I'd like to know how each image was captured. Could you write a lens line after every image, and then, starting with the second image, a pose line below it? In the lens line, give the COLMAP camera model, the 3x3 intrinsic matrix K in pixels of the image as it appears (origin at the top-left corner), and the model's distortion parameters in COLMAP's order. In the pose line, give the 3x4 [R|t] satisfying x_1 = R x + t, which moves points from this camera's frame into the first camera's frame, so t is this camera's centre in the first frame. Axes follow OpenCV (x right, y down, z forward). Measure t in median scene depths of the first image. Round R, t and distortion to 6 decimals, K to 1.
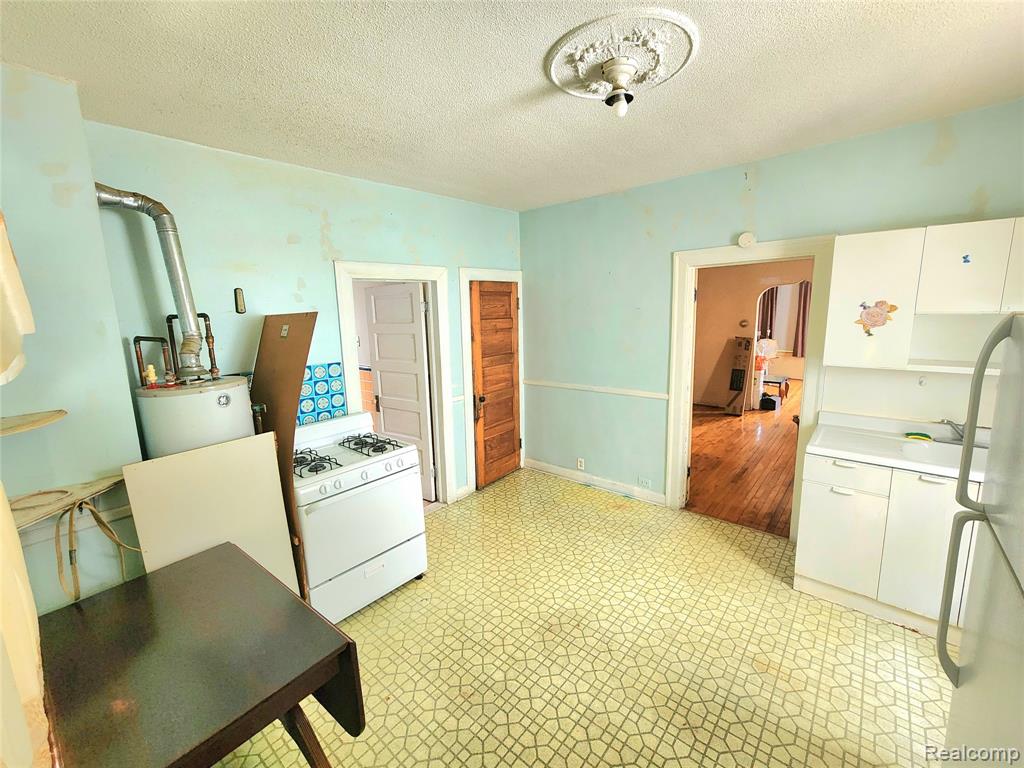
lens RADIAL K [[422.8, 0, 519.3], [0, 422.8, 378.7], [0, 0, 1]] dist [0.003041, -0.003238]
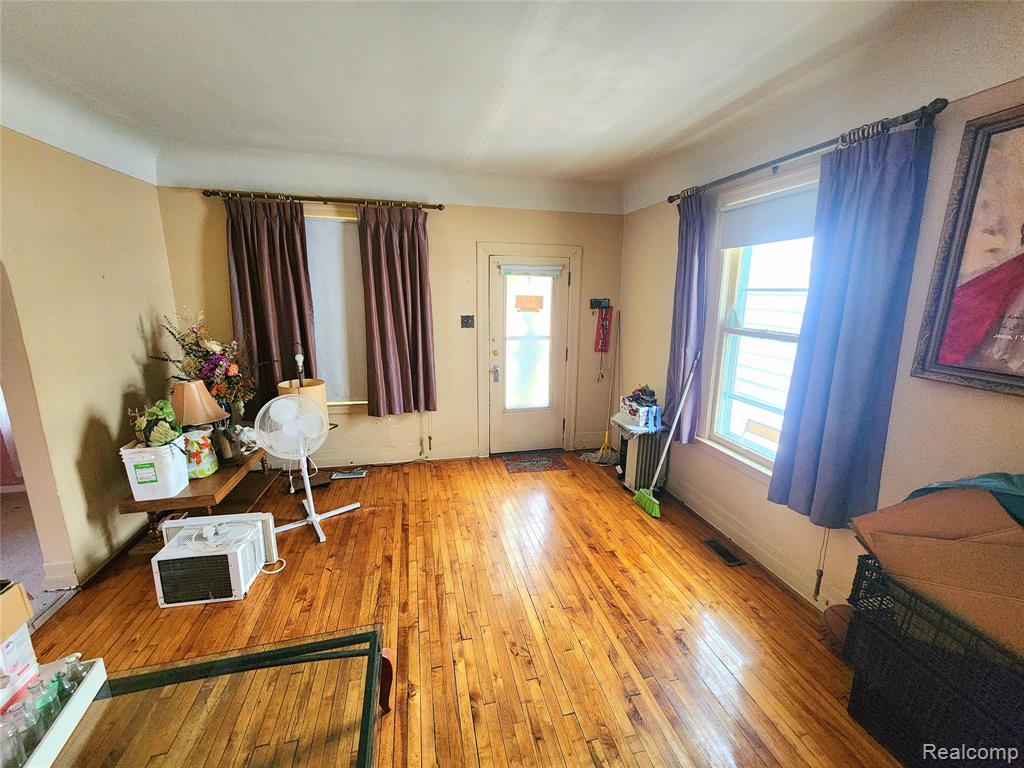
lens RADIAL K [[422.8, 0, 519.3], [0, 422.8, 378.7], [0, 0, 1]] dist [0.003041, -0.003238]
pose [[0.595151, -0.143354, 0.790724, 0.629485], [0.106784, 0.989342, 0.098990, -0.167204], [-0.796488, 0.025523, 0.604116, 0.967910]]
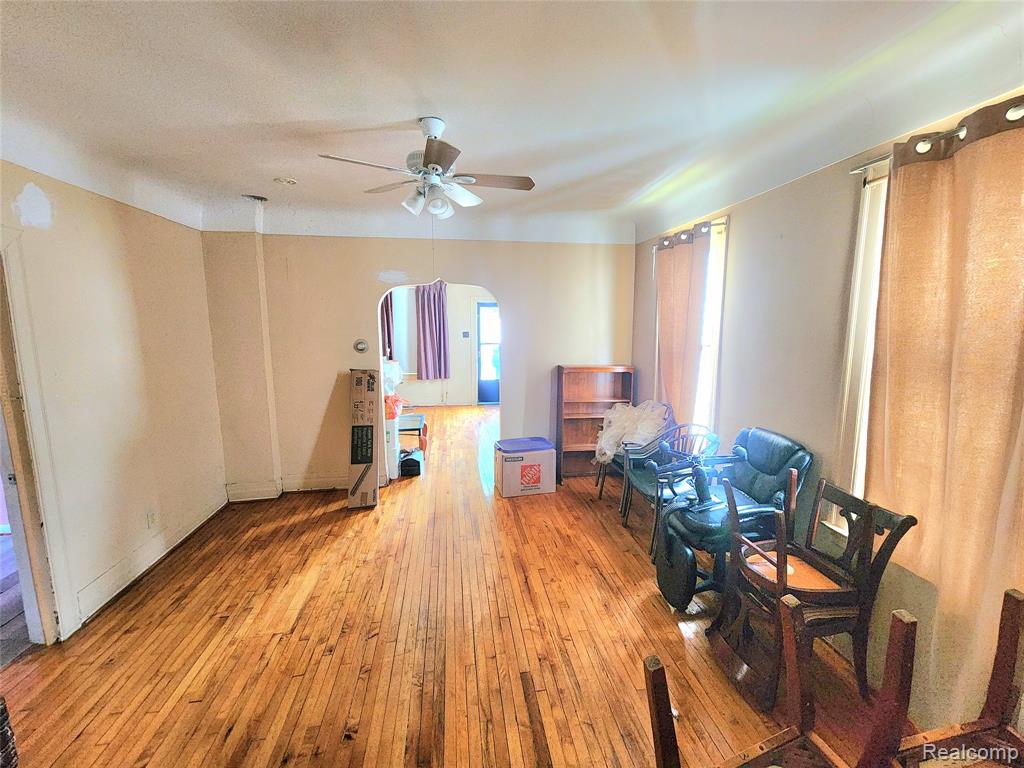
lens RADIAL K [[422.7, 0, 518.7], [0, 422.7, 379.3], [0, 0, 1]] dist [0.003032, 0.000546]
pose [[0.654109, -0.088214, 0.751239, 0.233417], [0.107211, 0.993962, 0.023367, -0.076879], [-0.748764, 0.065256, 0.659617, 0.461917]]
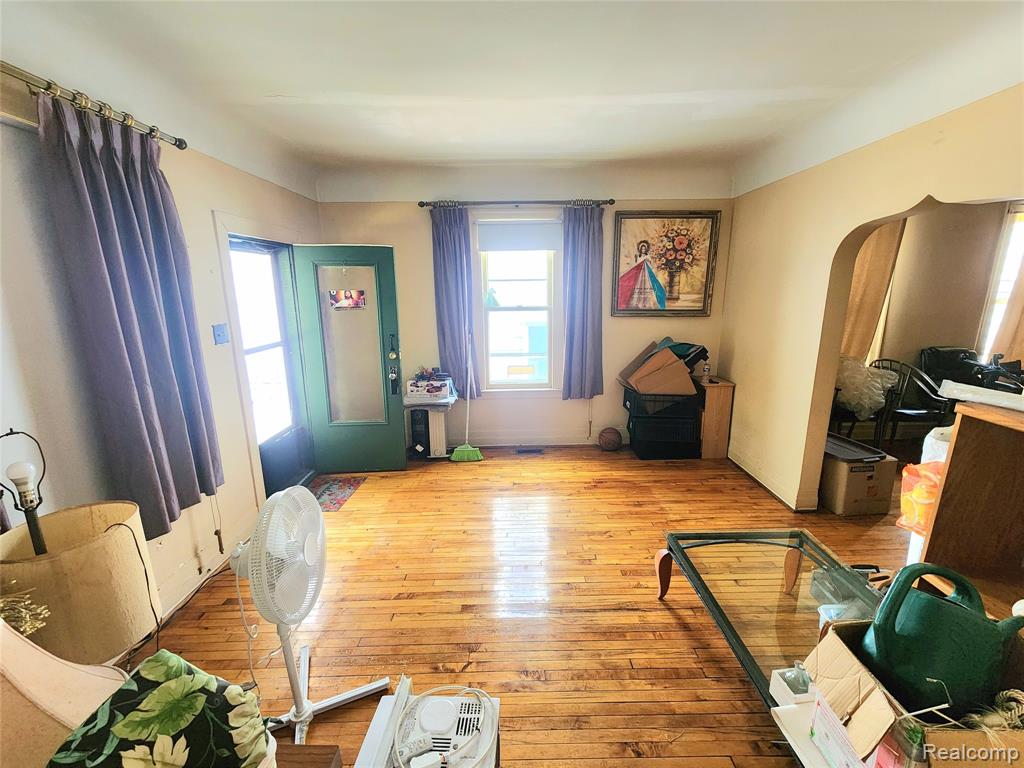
lens RADIAL K [[422.8, 0, 519.3], [0, 422.8, 378.7], [0, 0, 1]] dist [0.003041, -0.003238]
pose [[-0.647459, -0.140548, 0.749028, 0.599162], [0.141163, 0.943722, 0.299102, -0.236539], [-0.748912, 0.299392, -0.591181, 1.441783]]
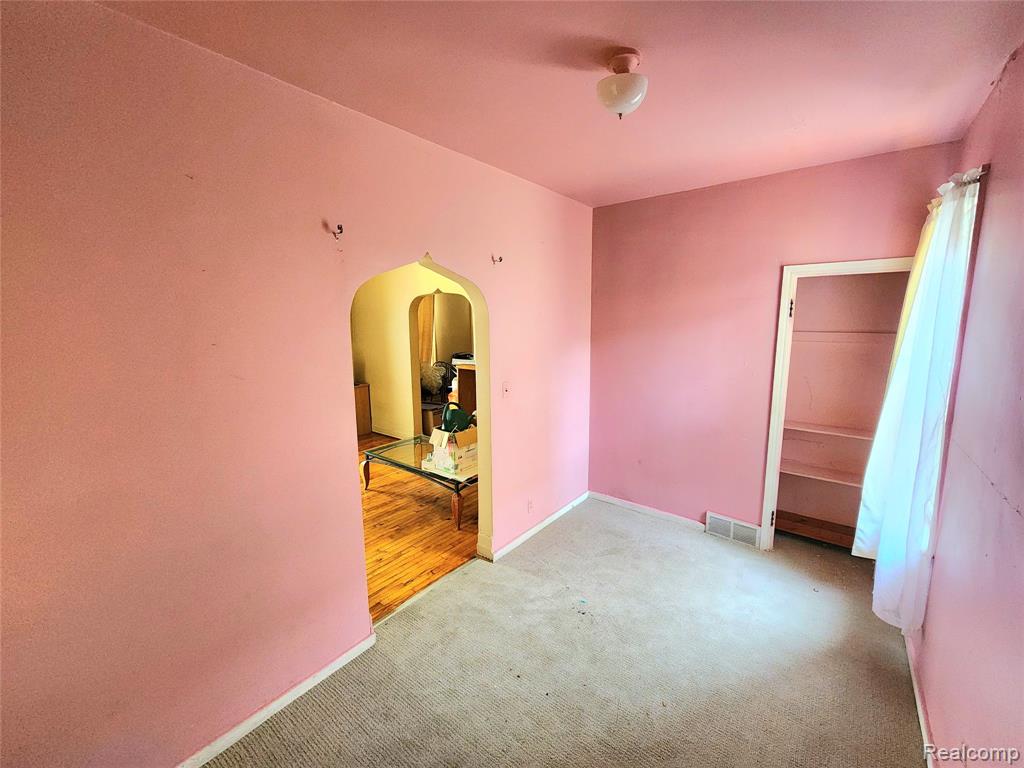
lens RADIAL K [[422.8, 0, 519.3], [0, 422.8, 378.7], [0, 0, 1]] dist [0.003041, -0.003238]
pose [[-0.999167, 0.032858, -0.024215, 0.529777], [0.023836, 0.951310, 0.307314, -0.307414], [0.033133, 0.306481, -0.951300, 1.788371]]
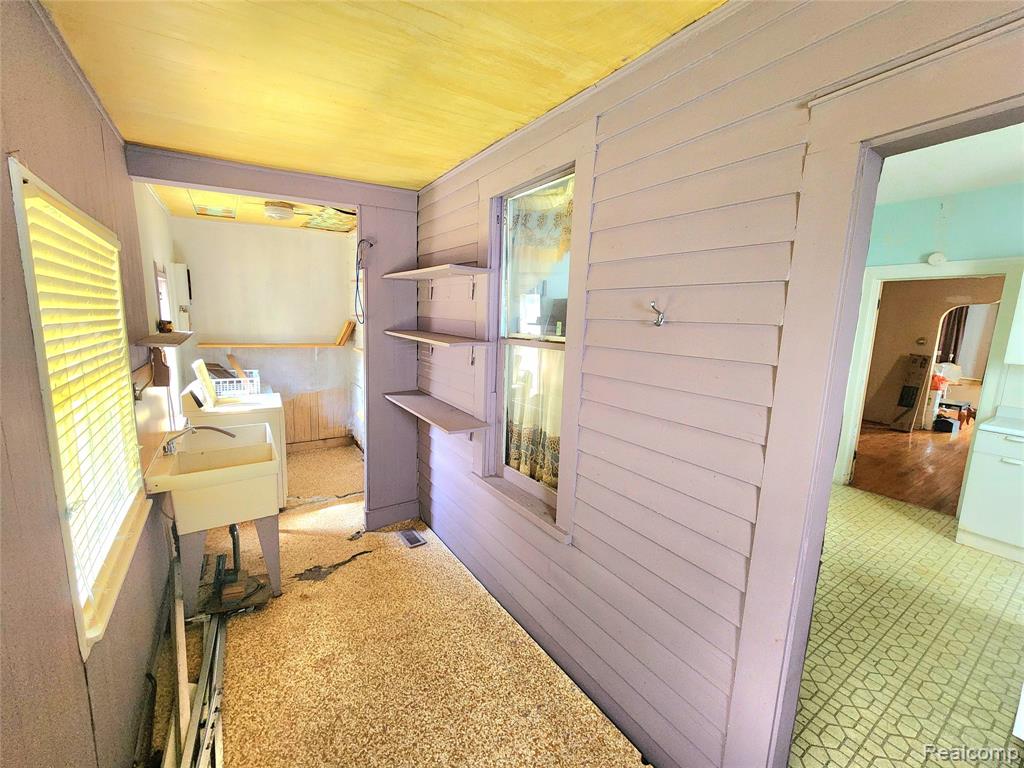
lens RADIAL K [[422.7, 0, 518.7], [0, 422.7, 379.3], [0, 0, 1]] dist [0.003032, 0.000546]
pose [[0.961482, 0.099966, -0.256046, -0.118044], [-0.104497, 0.994517, -0.004116, 0.063429], [0.254231, 0.030714, 0.966656, -0.205521]]
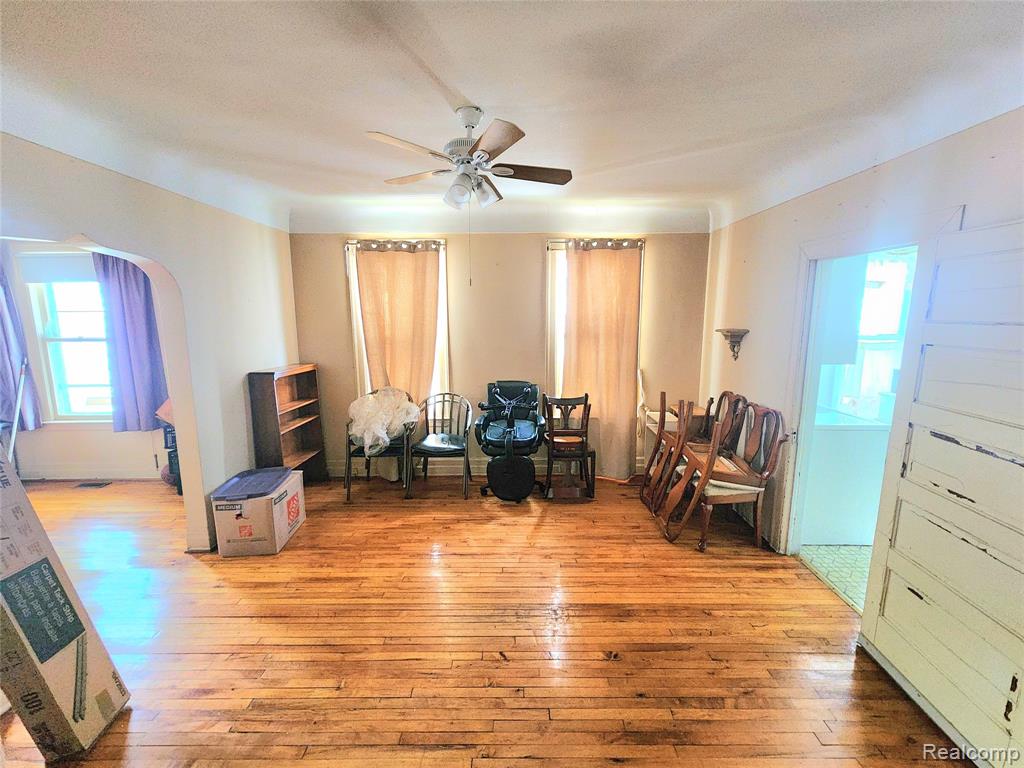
lens RADIAL K [[422.8, 0, 519.3], [0, 422.8, 378.7], [0, 0, 1]] dist [0.003041, -0.003238]
pose [[-0.648678, -0.094826, 0.755132, 0.166996], [0.131983, 0.963157, 0.234326, -0.149206], [-0.749531, 0.251667, -0.612264, 0.933342]]
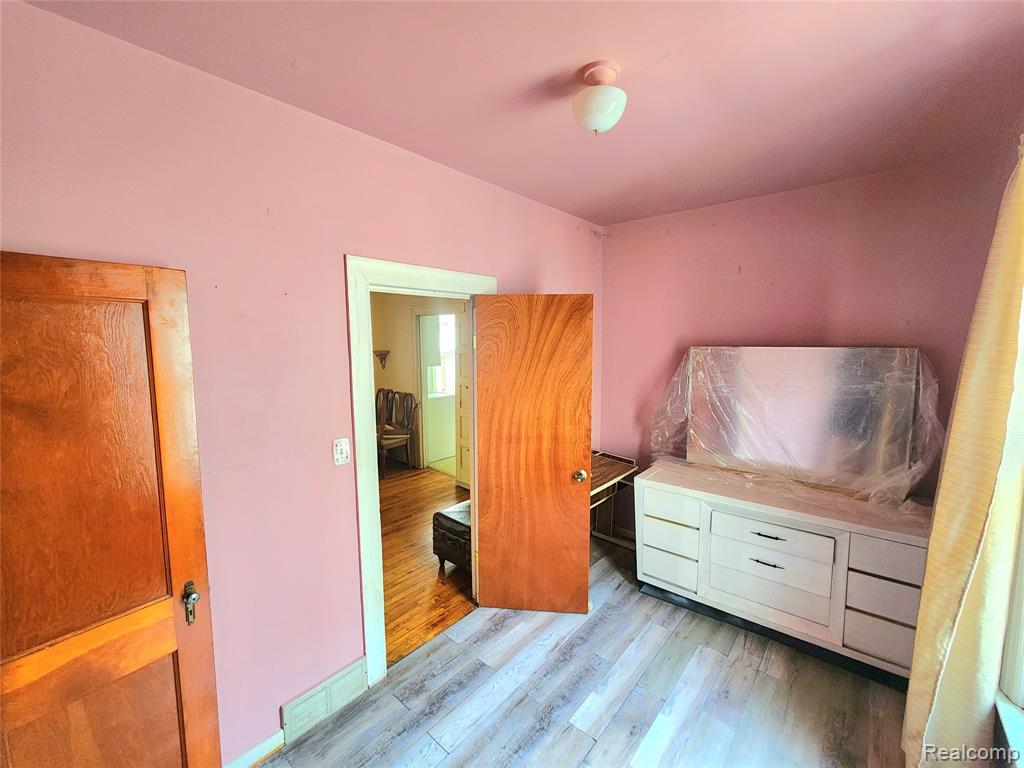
lens RADIAL K [[422.8, 0, 519.3], [0, 422.8, 378.7], [0, 0, 1]] dist [0.003041, -0.003238]
pose [[-0.999566, 0.025787, 0.014255, 0.093715], [0.028560, 0.966888, 0.253597, -0.212031], [-0.007243, 0.253894, -0.967205, 1.279502]]
